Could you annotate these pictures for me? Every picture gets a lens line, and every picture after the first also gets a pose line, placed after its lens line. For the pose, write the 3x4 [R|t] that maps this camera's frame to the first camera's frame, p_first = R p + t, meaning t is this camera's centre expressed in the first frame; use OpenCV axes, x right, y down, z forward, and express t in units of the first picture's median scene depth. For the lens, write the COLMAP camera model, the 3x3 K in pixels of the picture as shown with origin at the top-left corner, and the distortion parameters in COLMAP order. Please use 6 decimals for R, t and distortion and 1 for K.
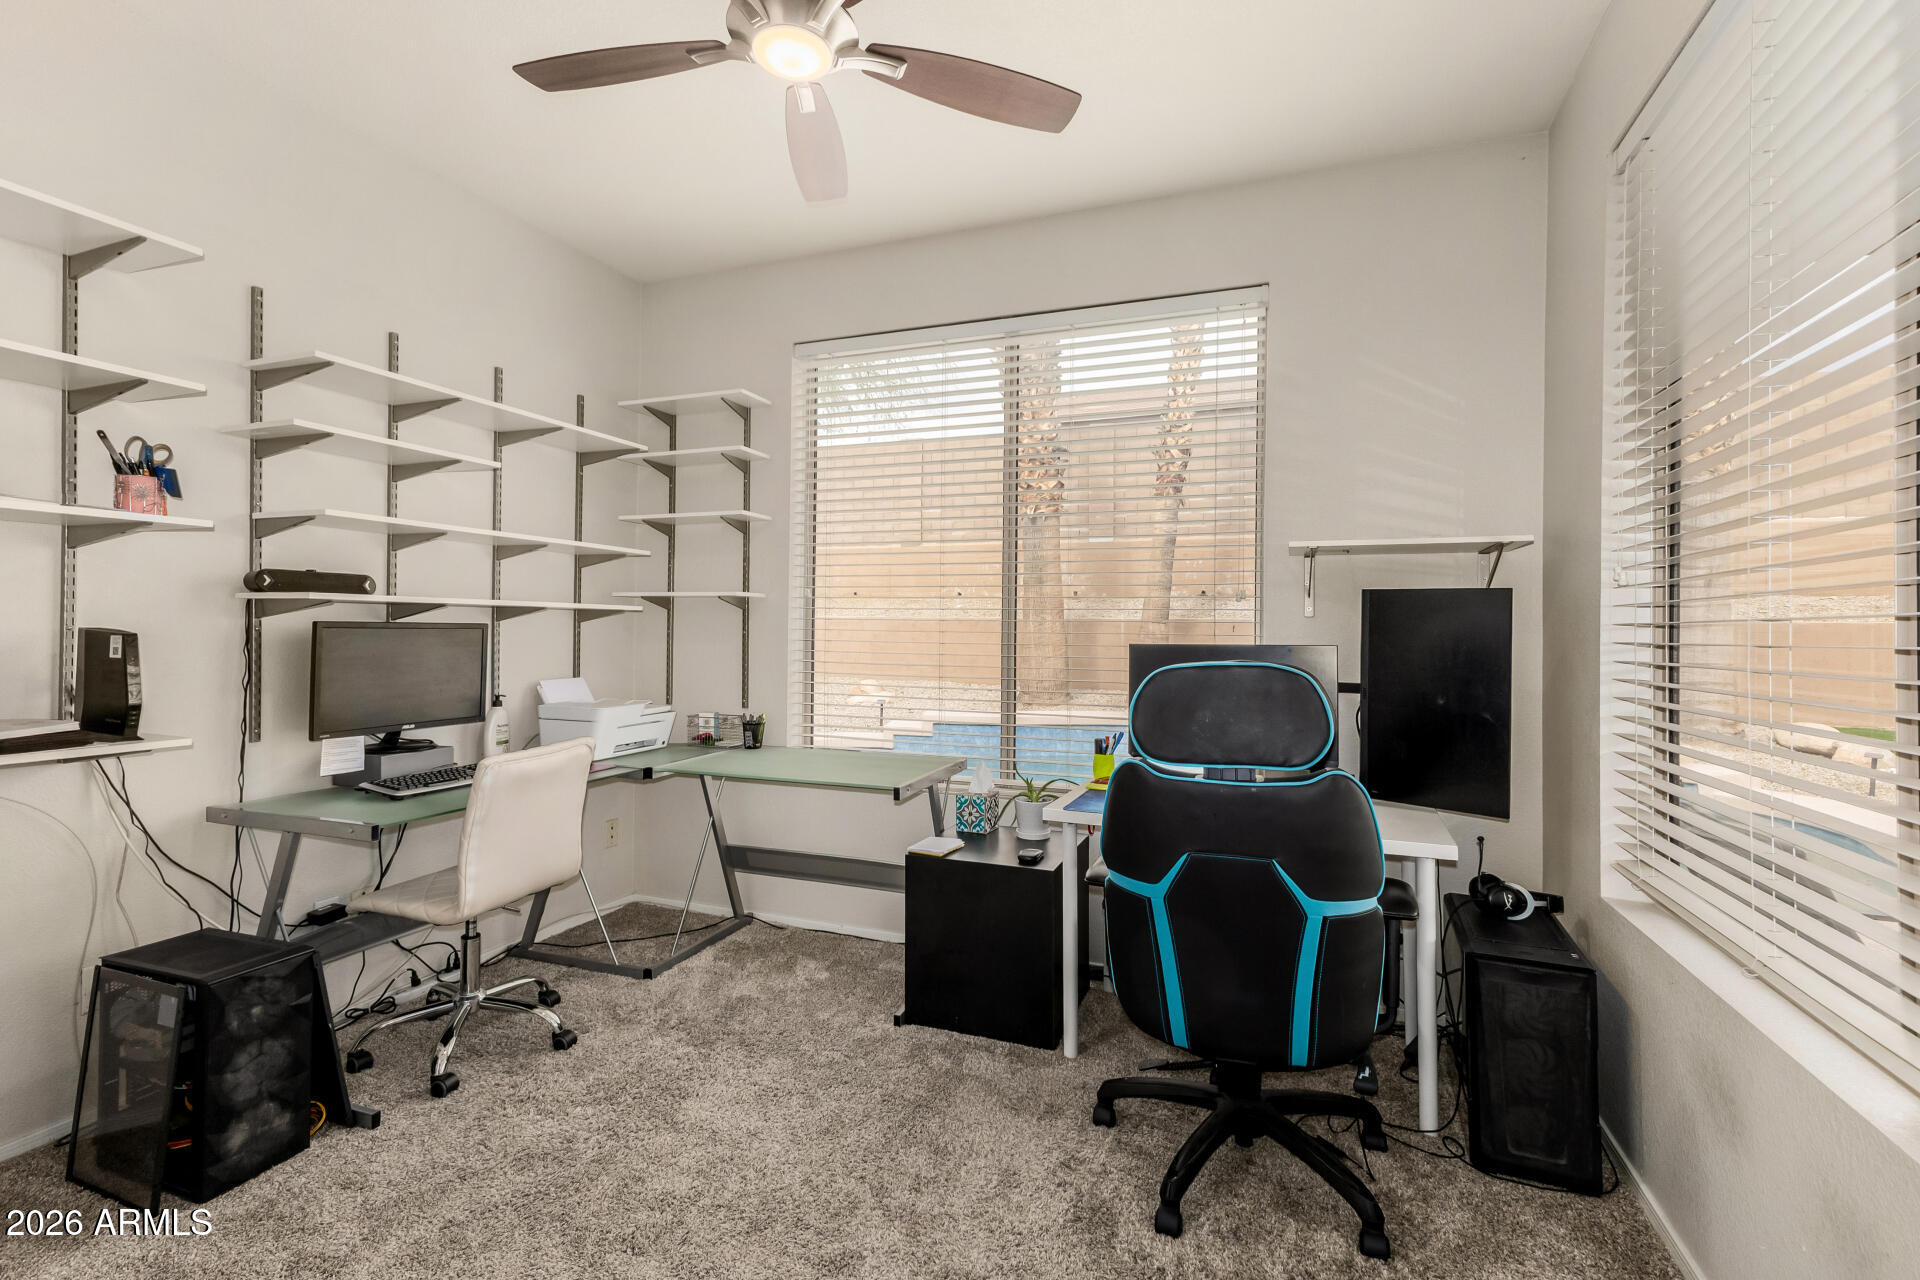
lens RADIAL K [[876.2, 0, 946.8], [0, 876.2, 612.2], [0, 0, 1]] dist [-0.002339, -0.000281]
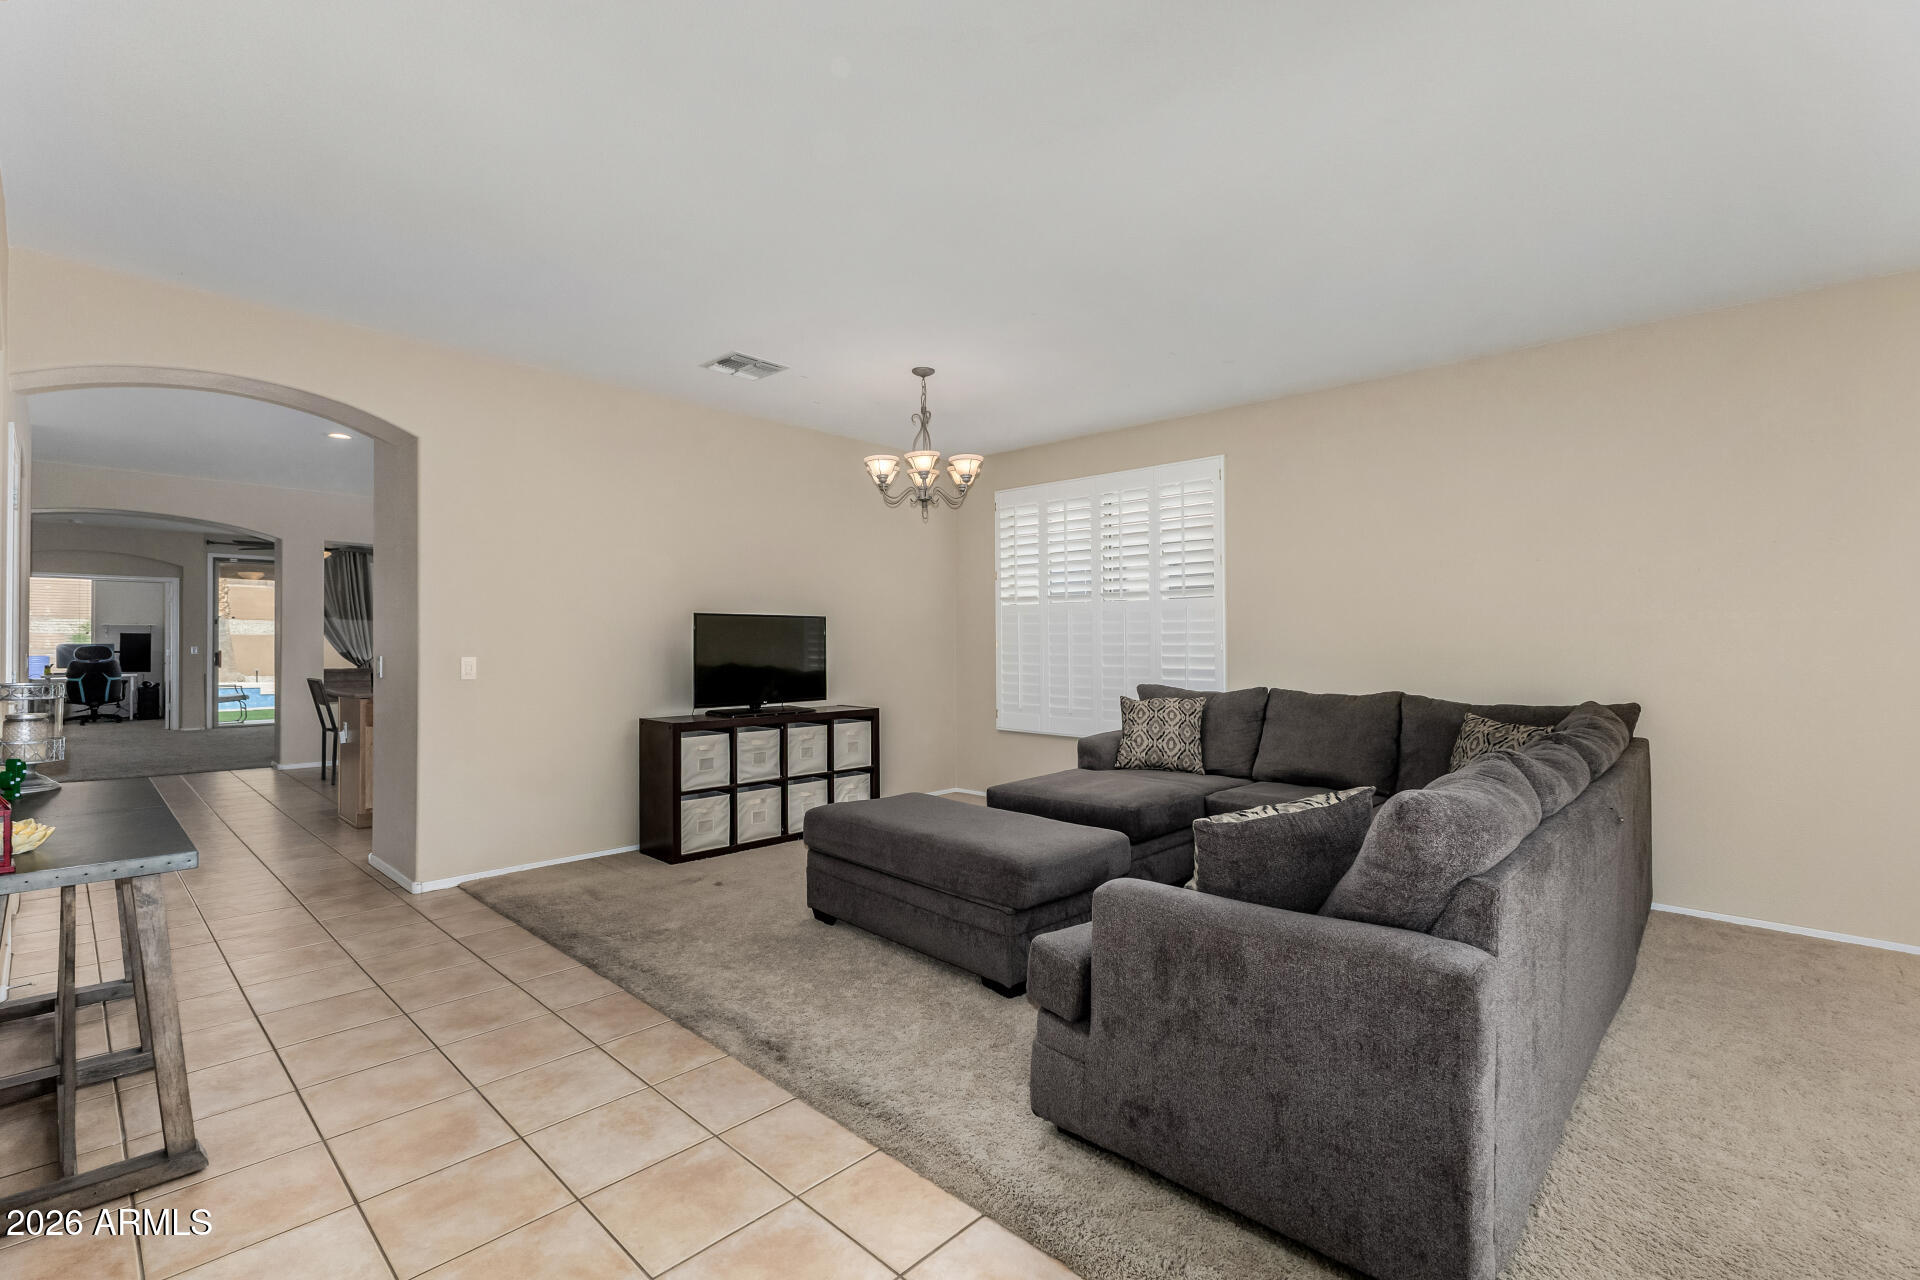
lens RADIAL K [[853.7, 0, 938.4], [0, 853.7, 616.2], [0, 0, 1]] dist [0.005363, -0.000526]
pose [[0.380782, 0.012168, 0.924585, -2.862091], [-0.013820, 0.999877, -0.007467, -0.185849], [-0.924561, -0.009934, 0.380904, -6.509278]]
